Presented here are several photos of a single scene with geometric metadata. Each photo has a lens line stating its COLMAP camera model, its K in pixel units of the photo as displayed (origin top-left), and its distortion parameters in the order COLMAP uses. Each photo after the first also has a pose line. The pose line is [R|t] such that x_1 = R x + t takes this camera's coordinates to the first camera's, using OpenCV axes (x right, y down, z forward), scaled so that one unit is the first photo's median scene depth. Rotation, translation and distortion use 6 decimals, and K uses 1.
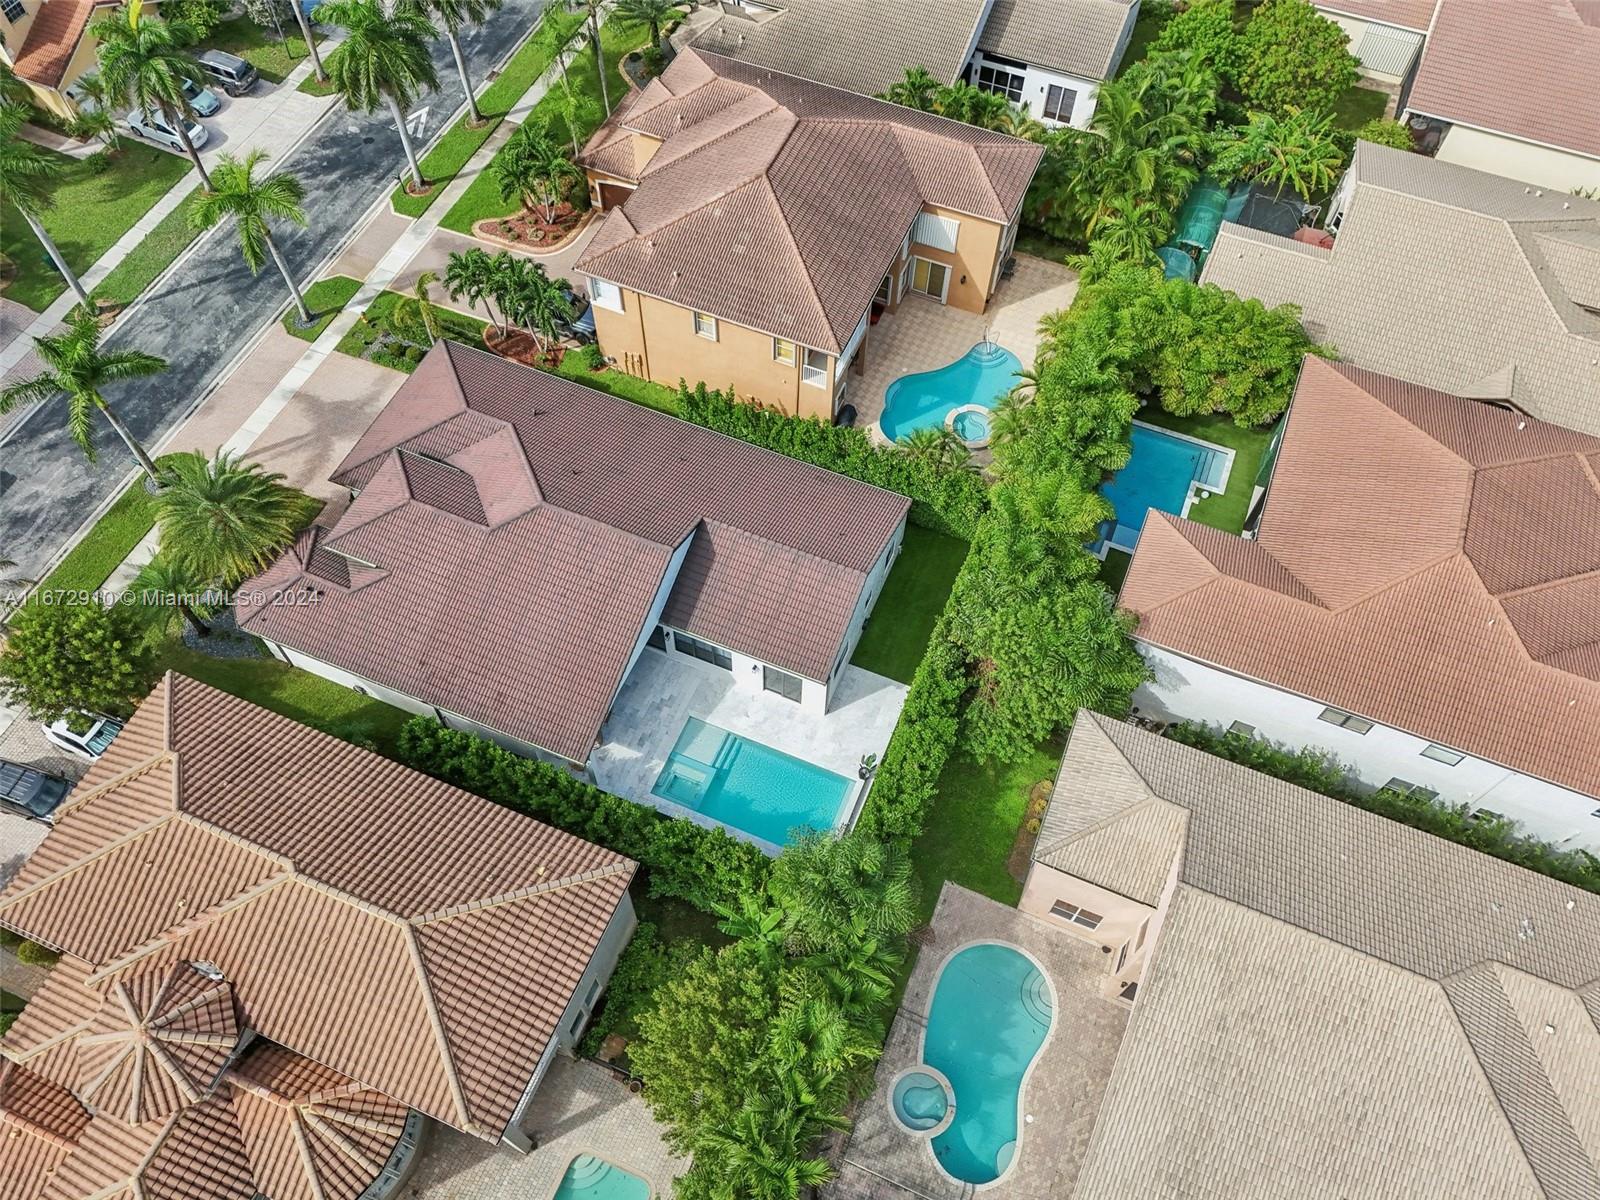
lens RADIAL K [[1198.3, 0, 800.0], [0, 1198.3, 600.0], [0, 0, 1]] dist [0.095928, -0.102975]
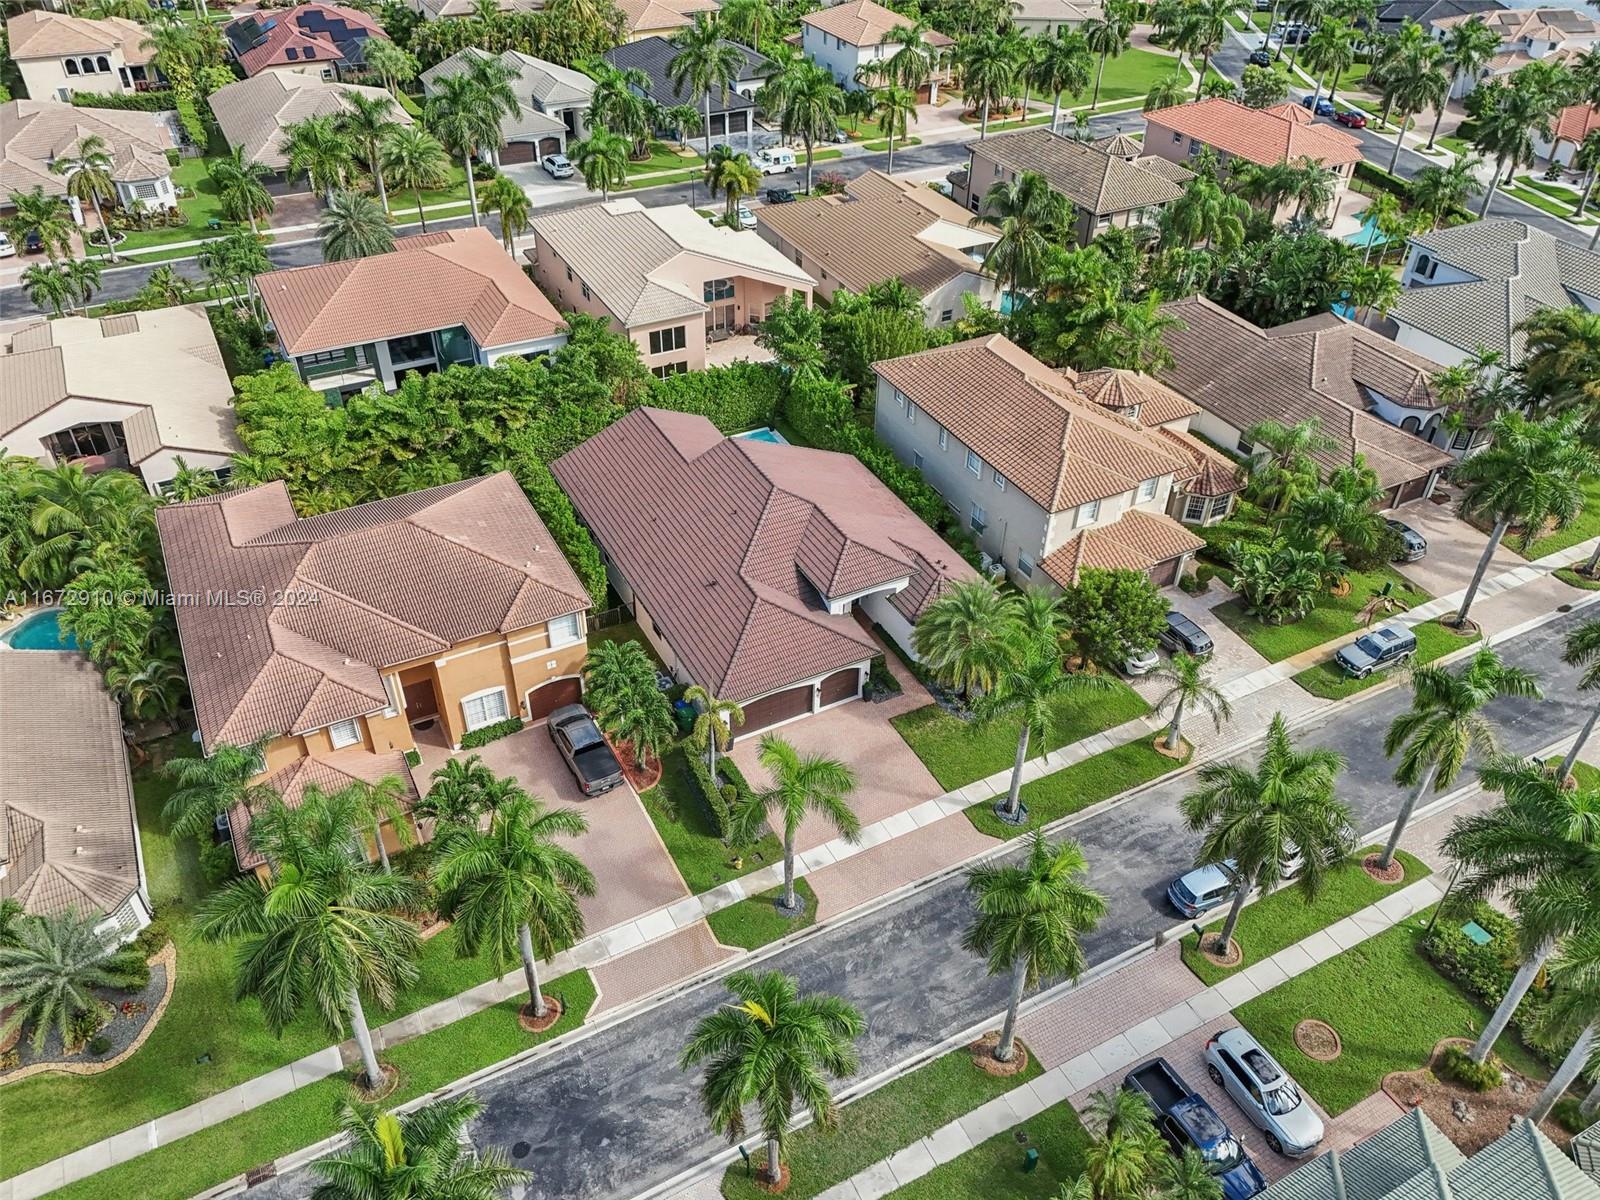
lens RADIAL K [[1198.3, 0, 800.0], [0, 1198.3, 600.0], [0, 0, 1]] dist [0.095928, -0.102975]
pose [[-0.770038, -0.417955, 0.482032, -0.890196], [0.526536, 0.010330, 0.850090, -1.147139], [-0.360278, 0.908409, 0.212114, 0.786215]]
